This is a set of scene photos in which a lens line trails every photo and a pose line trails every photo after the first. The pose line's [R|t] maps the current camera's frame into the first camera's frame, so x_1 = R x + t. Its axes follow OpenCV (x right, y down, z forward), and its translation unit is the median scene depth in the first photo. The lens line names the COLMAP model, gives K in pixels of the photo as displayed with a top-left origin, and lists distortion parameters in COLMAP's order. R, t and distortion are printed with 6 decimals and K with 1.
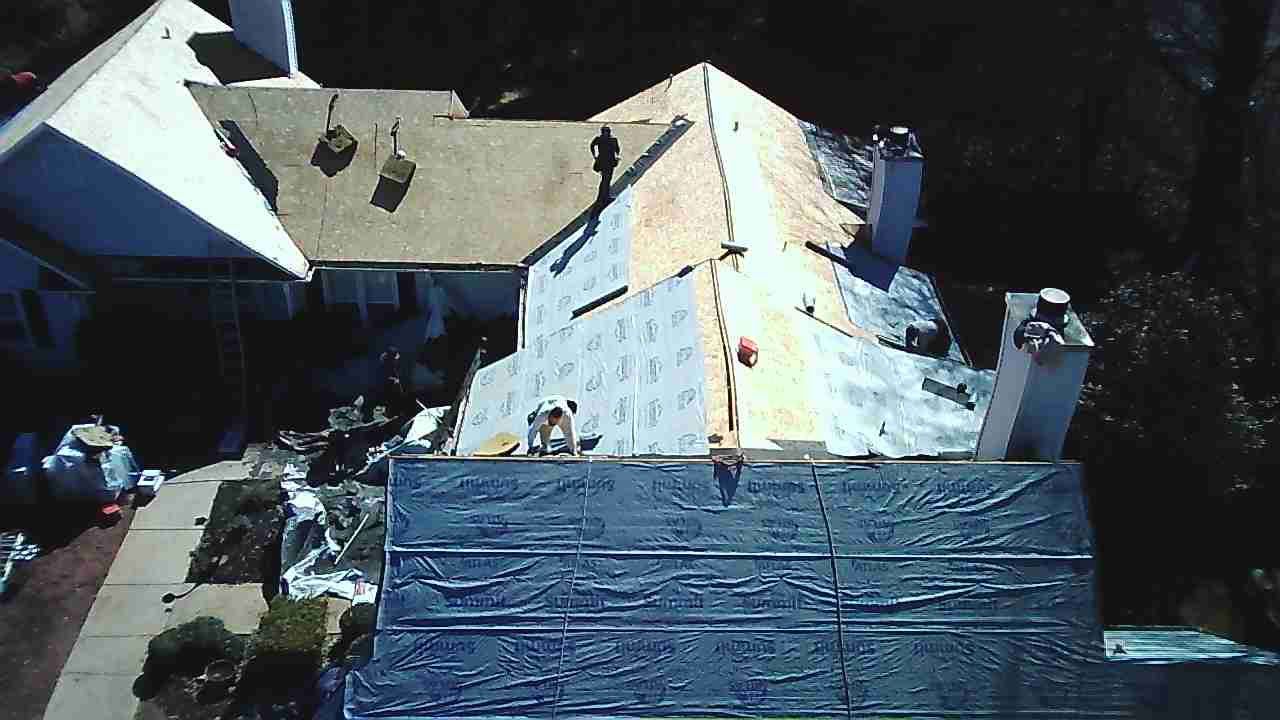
lens RADIAL K [[1260.4, 0, 684.6], [0, 1260.4, 358.4], [0, 0, 1]] dist [0.024645, -0.006125]
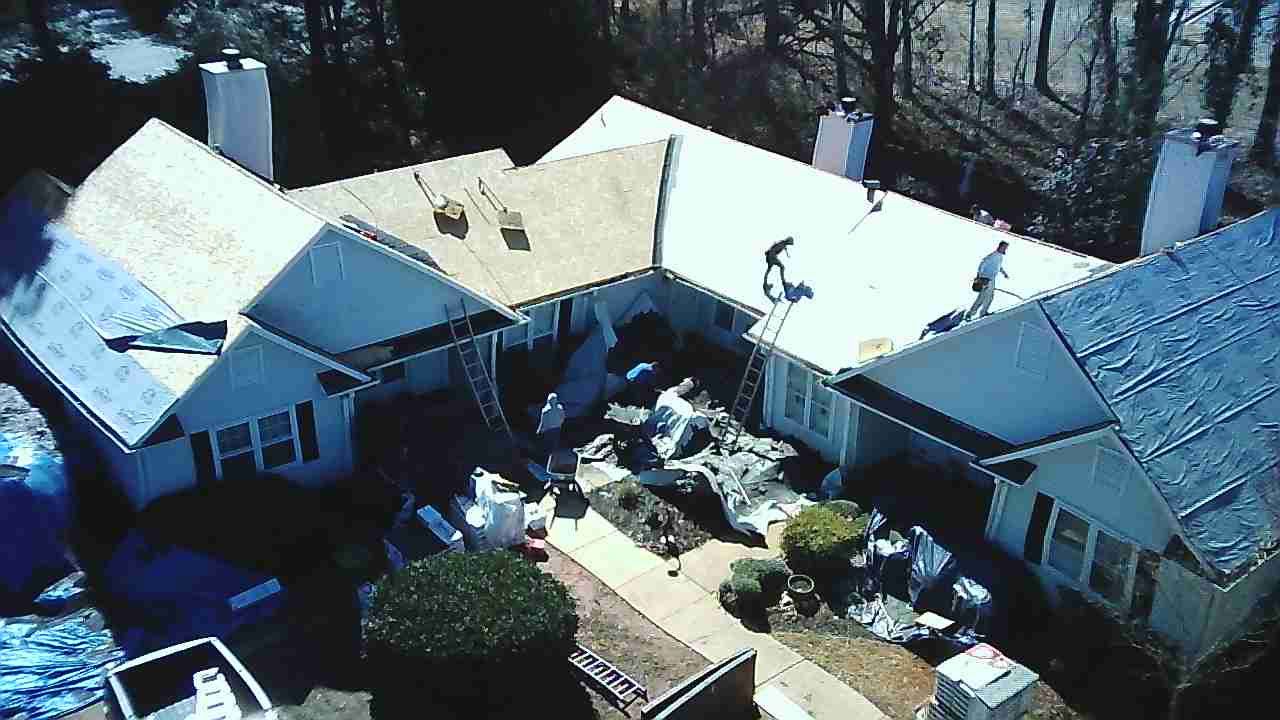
lens RADIAL K [[1290.9, 0, 637.7], [0, 1290.9, 360.9], [0, 0, 1]] dist [-0.001323, -0.009543]
pose [[0.786895, -0.274741, 0.552552, -0.830343], [0.319999, 0.947294, 0.015301, -0.015160], [-0.527633, 0.164776, 0.833338, 0.024323]]
